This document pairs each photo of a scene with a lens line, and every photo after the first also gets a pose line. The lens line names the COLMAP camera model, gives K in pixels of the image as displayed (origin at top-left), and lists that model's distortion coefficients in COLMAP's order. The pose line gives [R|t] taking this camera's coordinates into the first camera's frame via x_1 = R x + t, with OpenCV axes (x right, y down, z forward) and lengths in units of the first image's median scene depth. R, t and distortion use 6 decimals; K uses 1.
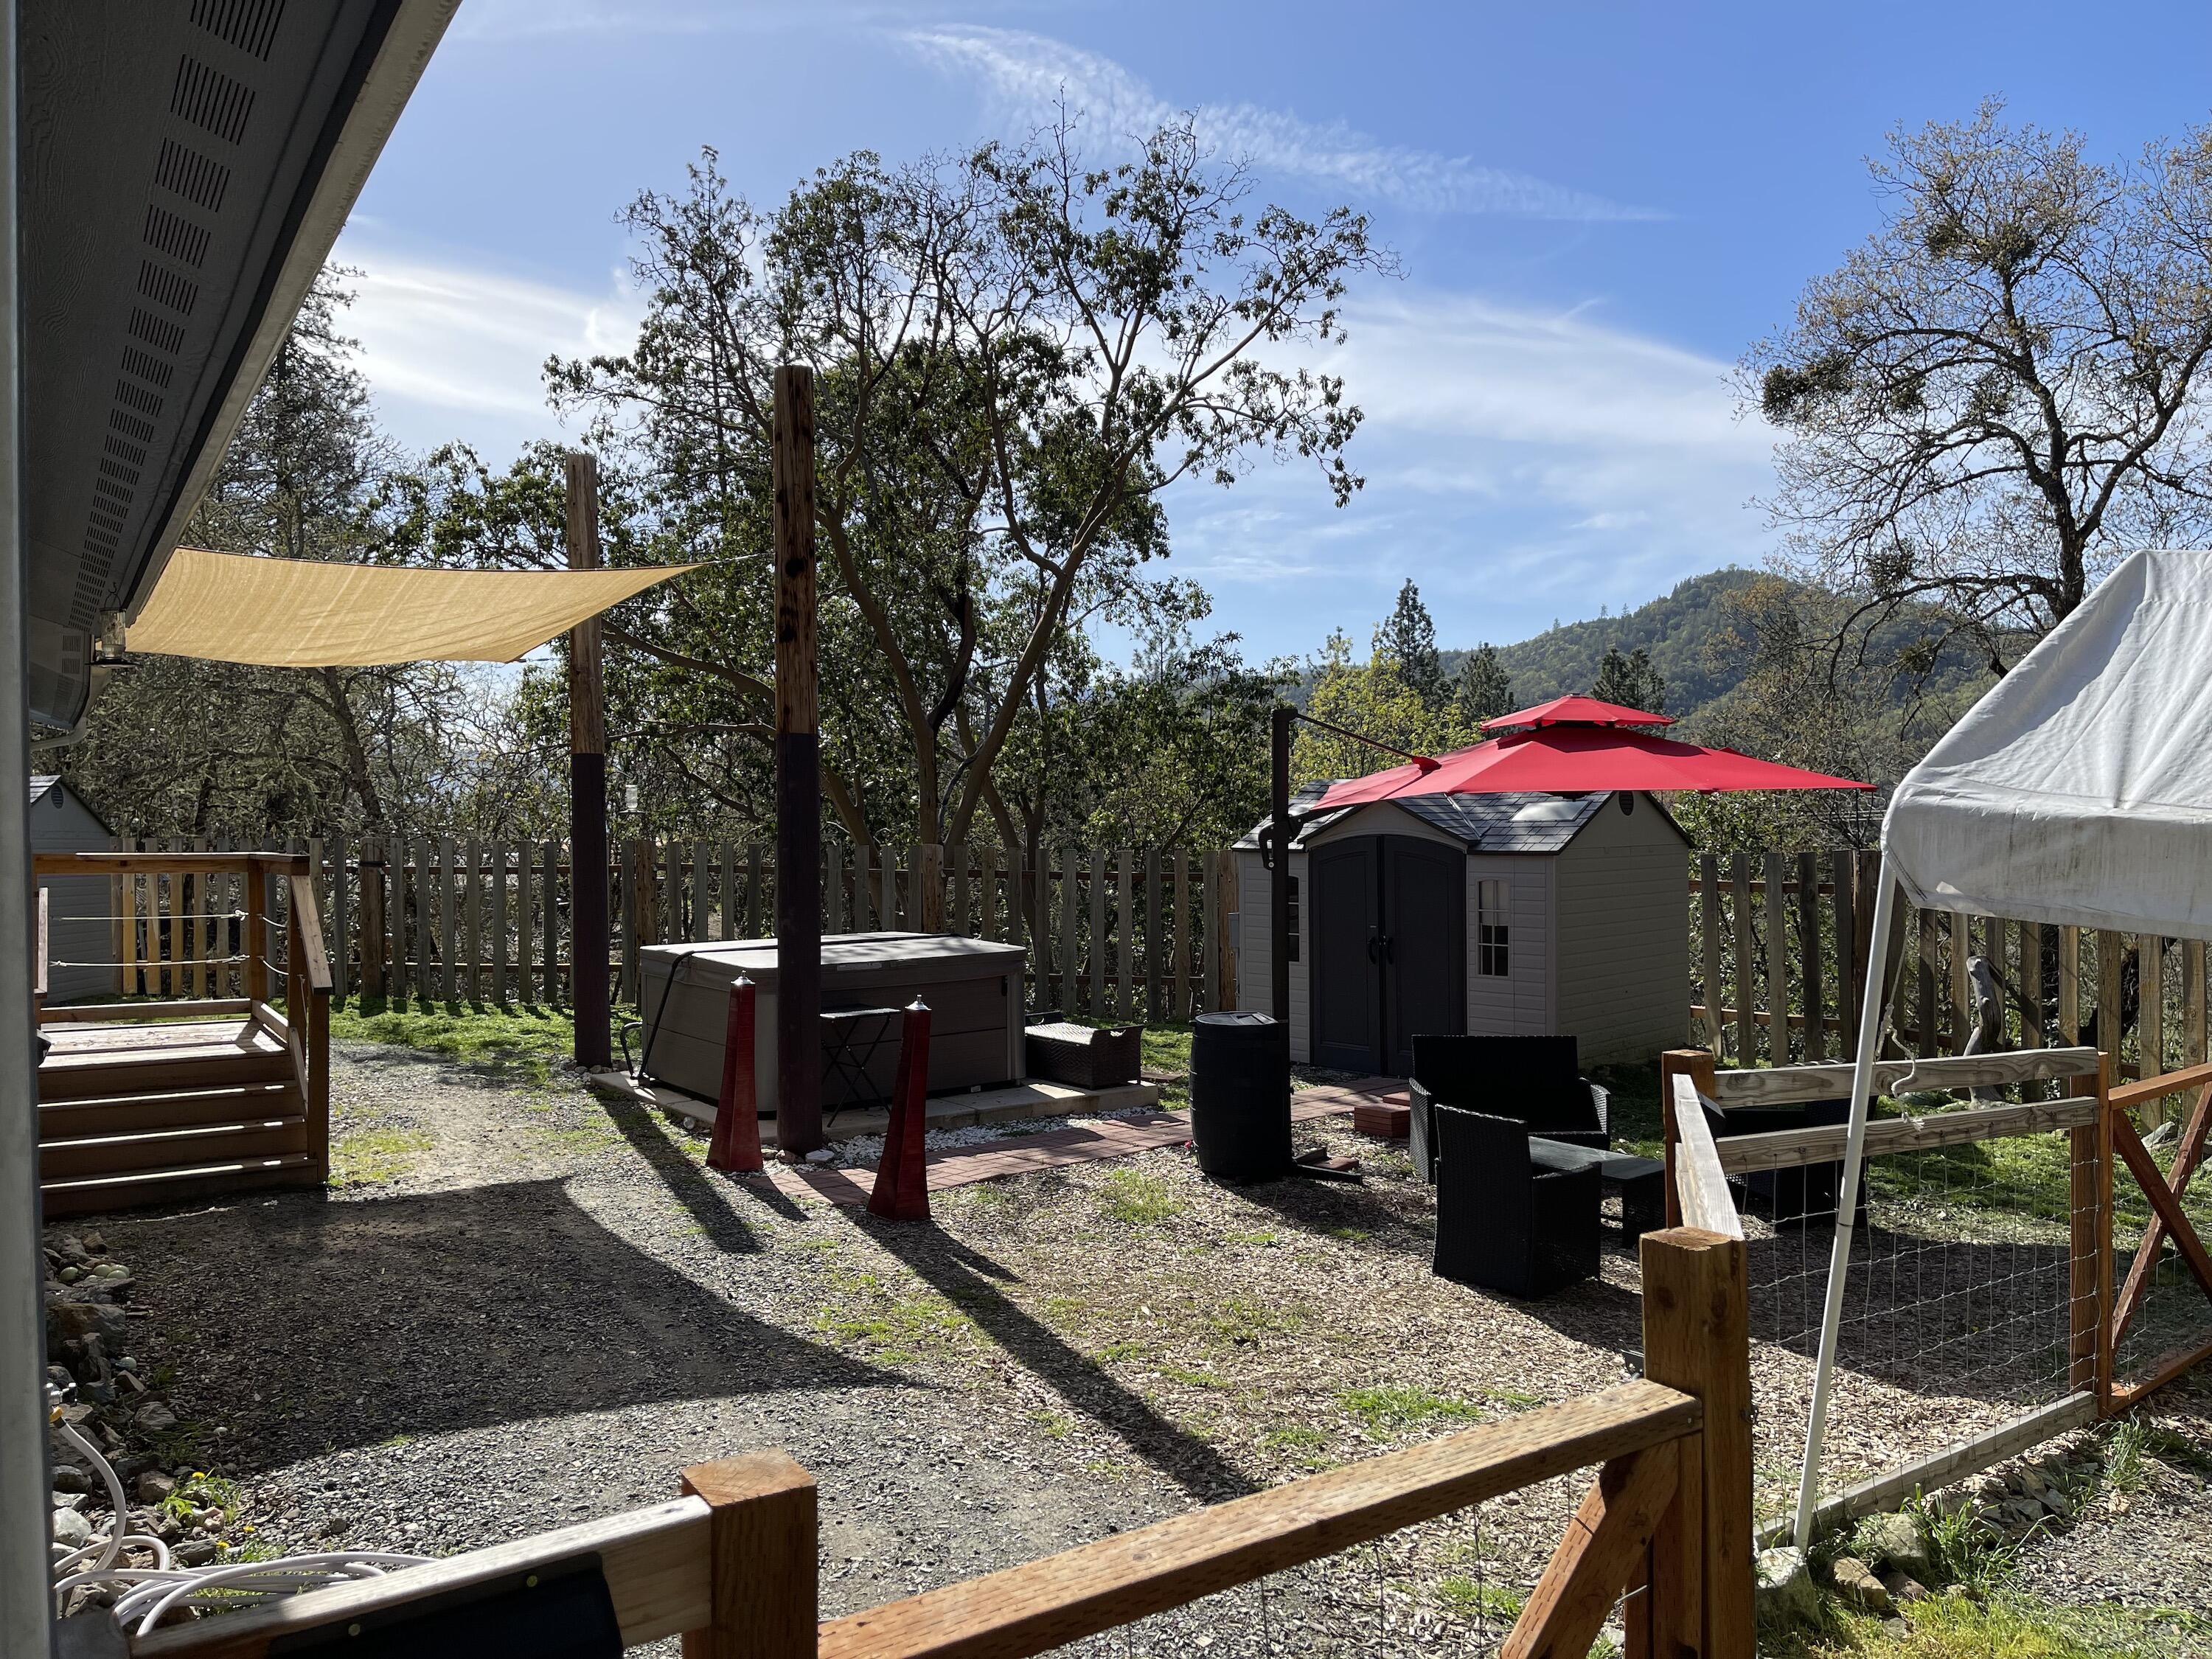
lens RADIAL K [[1680.5, 0, 1112.7], [0, 1680.5, 840.2], [0, 0, 1]] dist [0.089280, -0.113744]
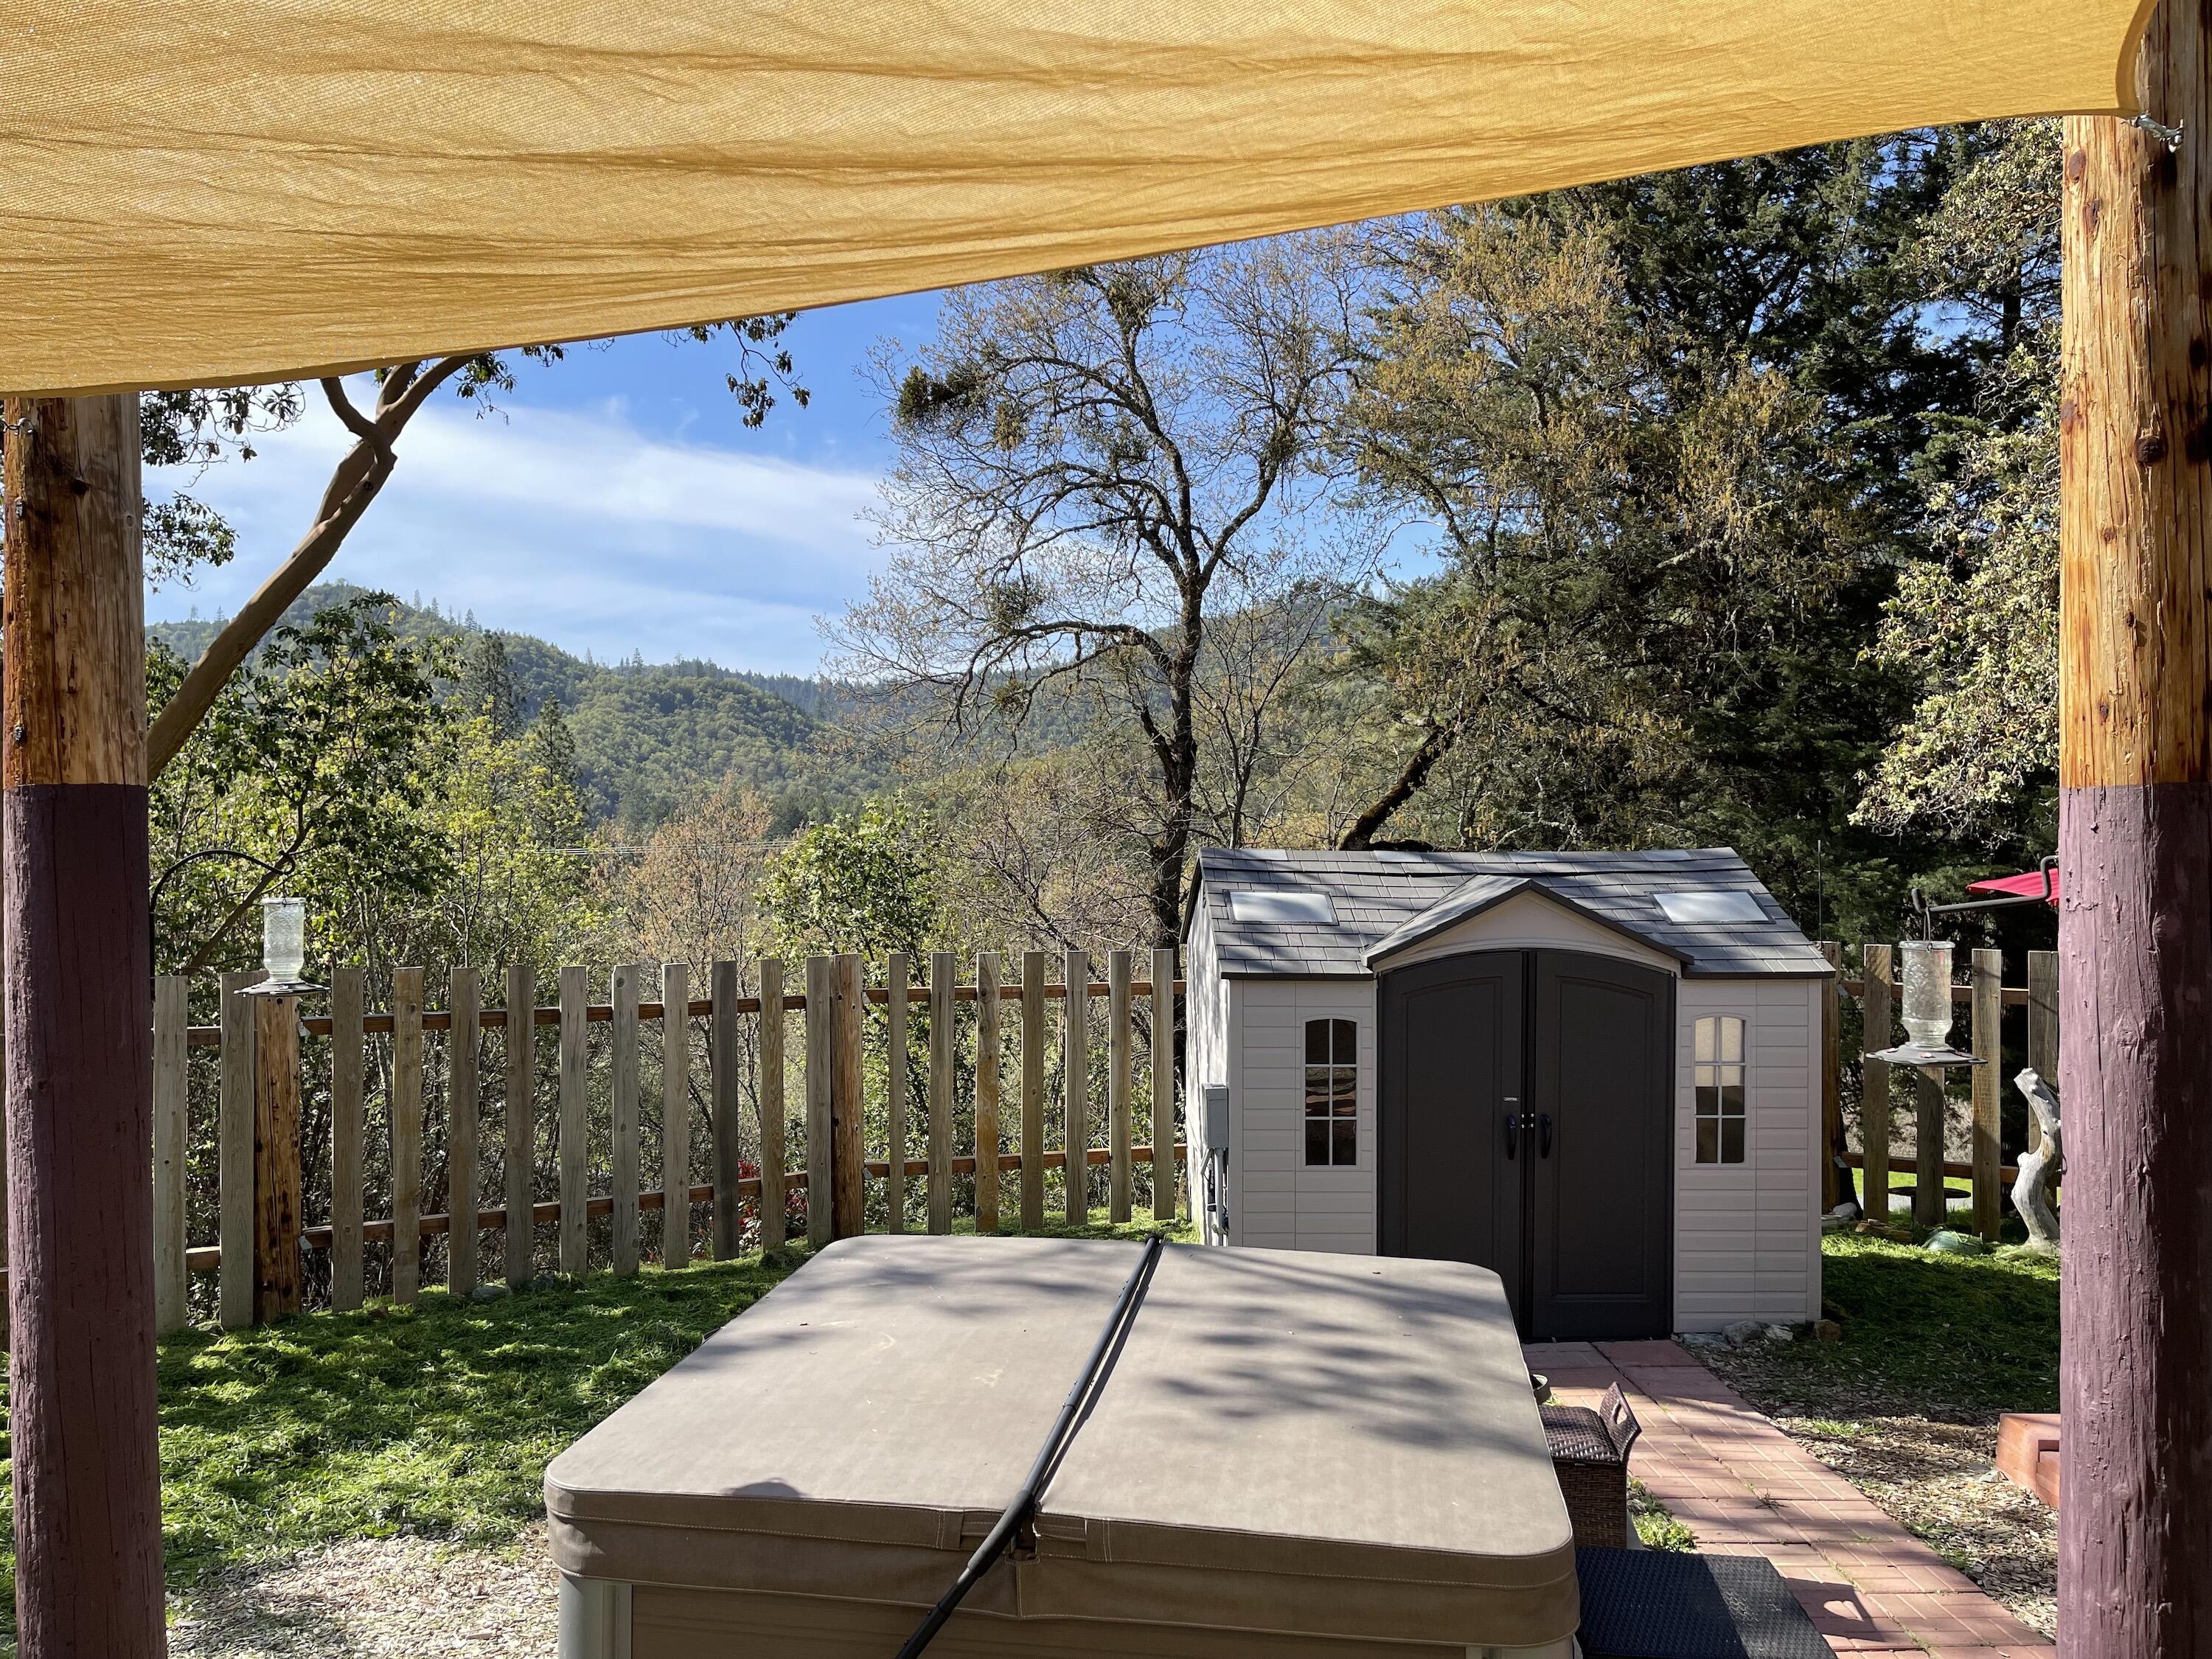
lens RADIAL K [[1680.5, 0, 1112.7], [0, 1680.5, 840.2], [0, 0, 1]] dist [0.089280, -0.113744]
pose [[0.690725, -0.002173, 0.723114, -0.386915], [0.016902, 0.999771, -0.013141, -0.037452], [-0.722920, 0.021298, 0.690603, 0.685821]]
